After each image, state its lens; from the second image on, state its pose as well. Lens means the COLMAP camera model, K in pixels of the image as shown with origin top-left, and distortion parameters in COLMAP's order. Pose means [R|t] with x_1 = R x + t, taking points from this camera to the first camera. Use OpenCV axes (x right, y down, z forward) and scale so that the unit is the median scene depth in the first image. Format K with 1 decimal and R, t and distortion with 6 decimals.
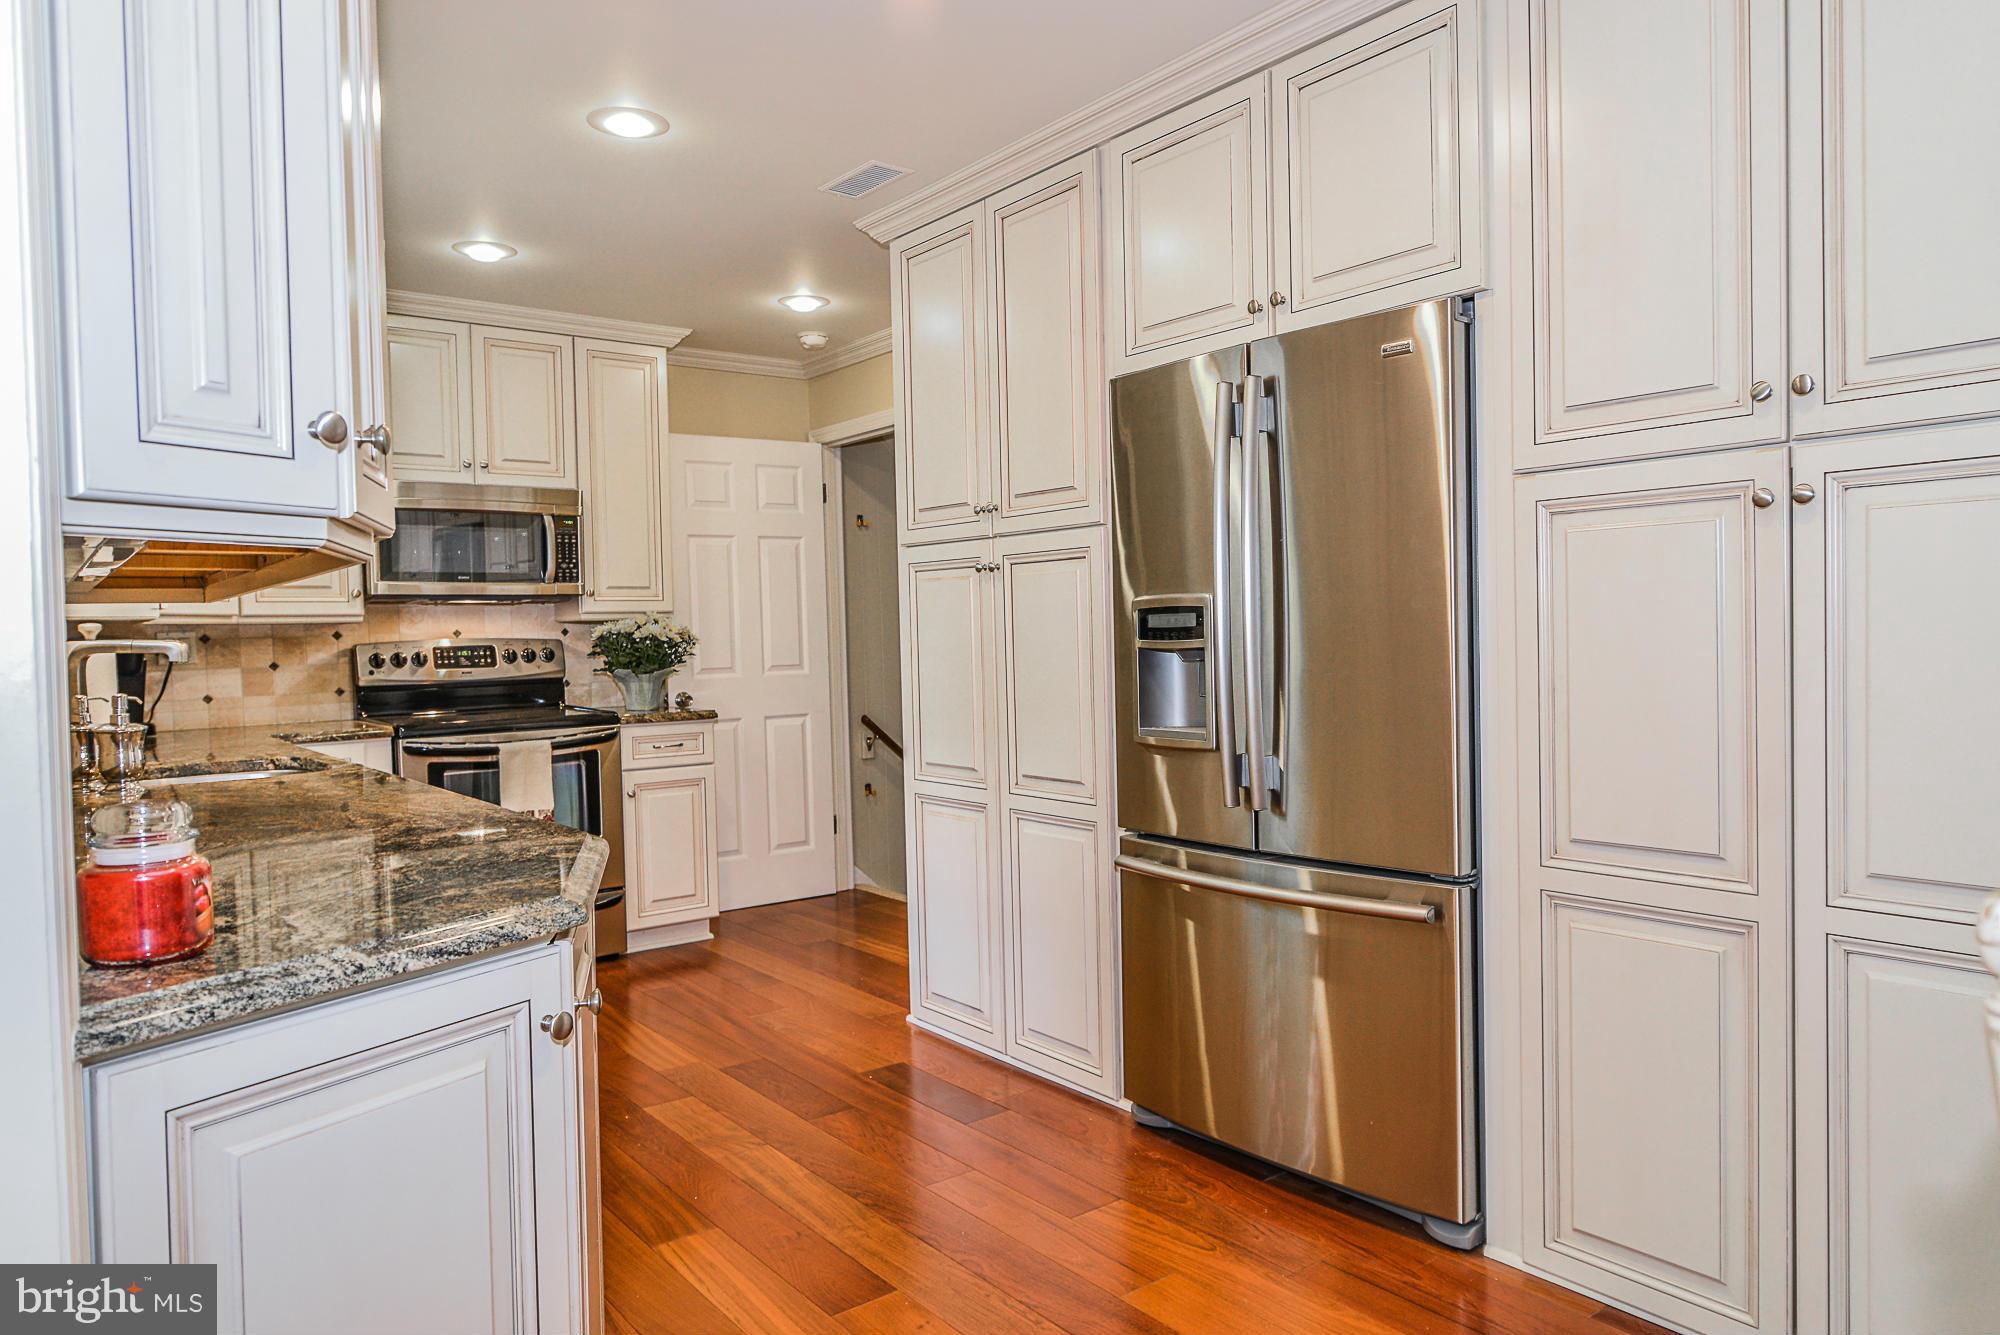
lens RADIAL K [[1301.4, 0, 1000.0], [0, 1301.4, 667.5], [0, 0, 1]] dist [-0.000586, 0.000323]
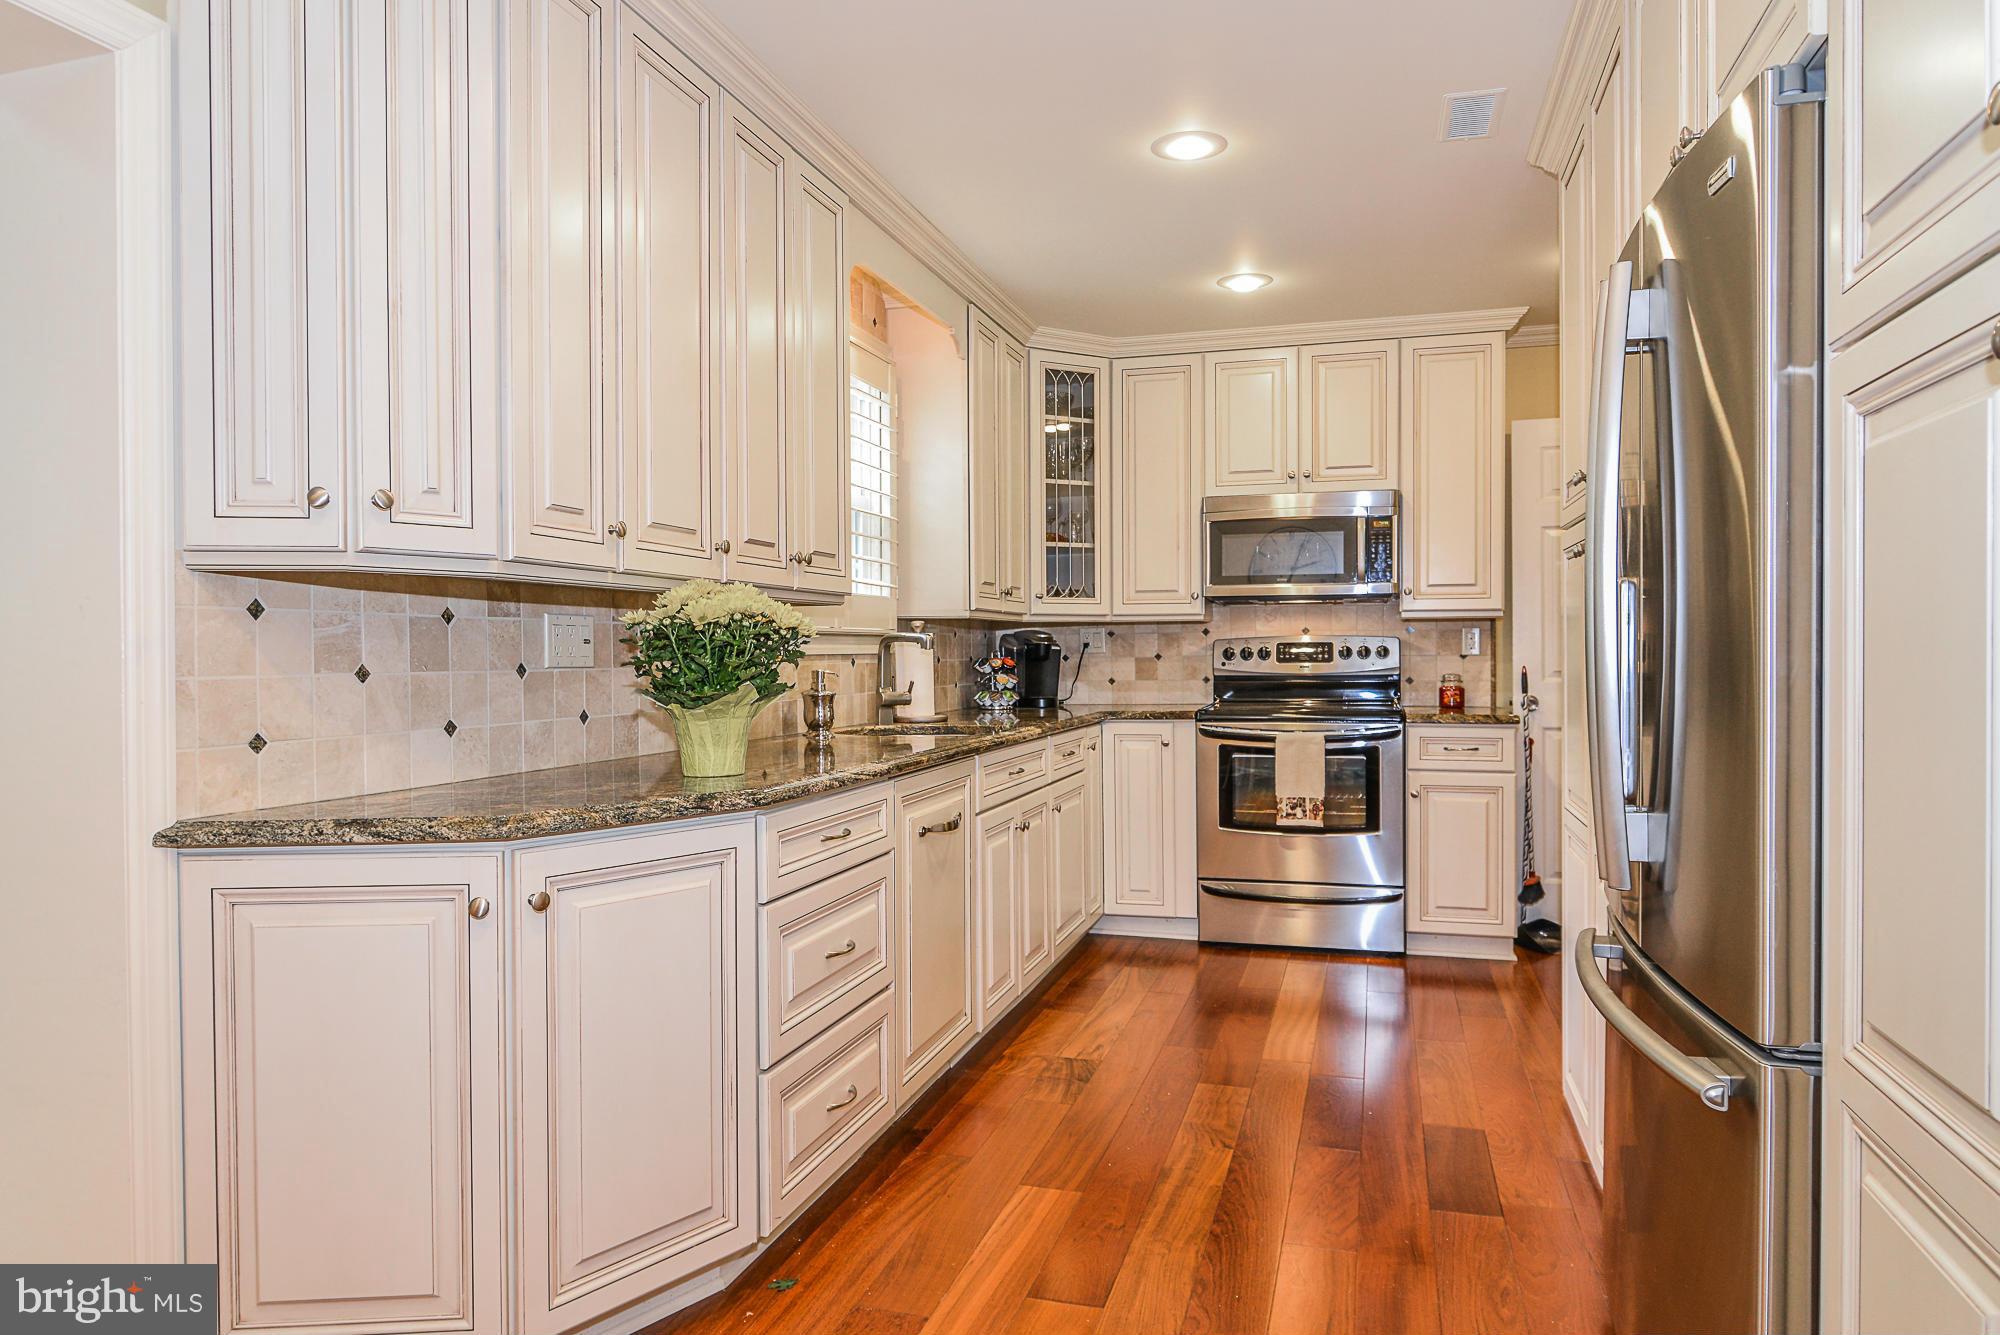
lens RADIAL K [[1249.1, 0, 1000.0], [0, 1249.1, 667.5], [0, 0, 1]] dist [-0.003733, -0.000089]
pose [[0.578452, 0.029584, -0.815180, 0.311252], [-0.028661, 0.999462, 0.015935, -0.005113], [0.815213, 0.014146, 0.578989, 0.198621]]
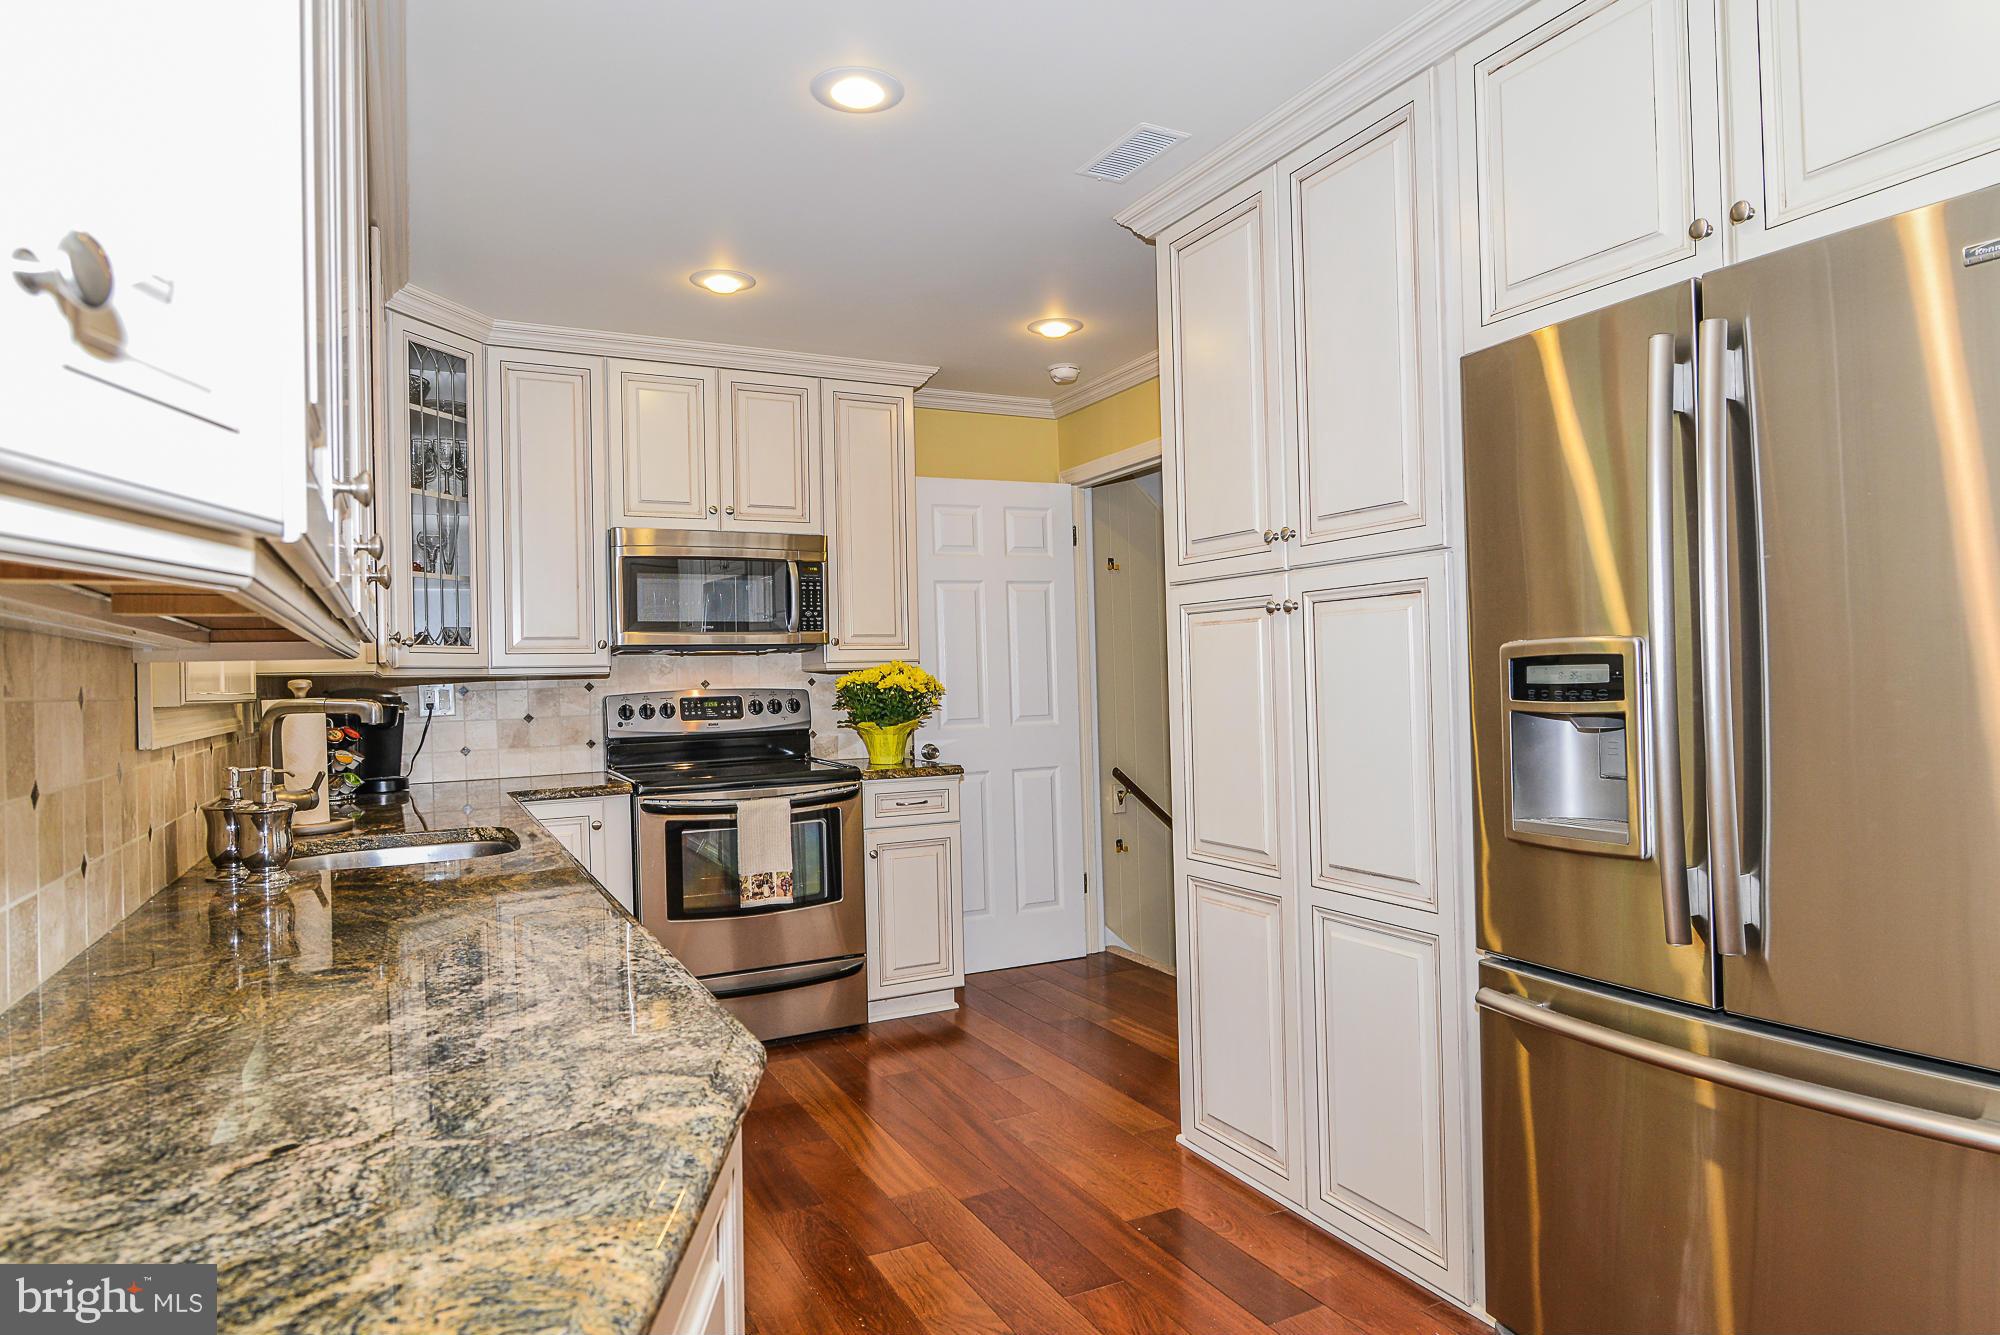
lens RADIAL K [[1158.7, 0, 1000.0], [0, 1158.7, 667.5], [0, 0, 1]] dist [-0.011248, -0.000028]
pose [[0.982107, -0.003887, -0.188286, -0.035650], [-0.002241, 0.999475, -0.032325, -0.011584], [0.188313, 0.032169, 0.981582, 0.194516]]
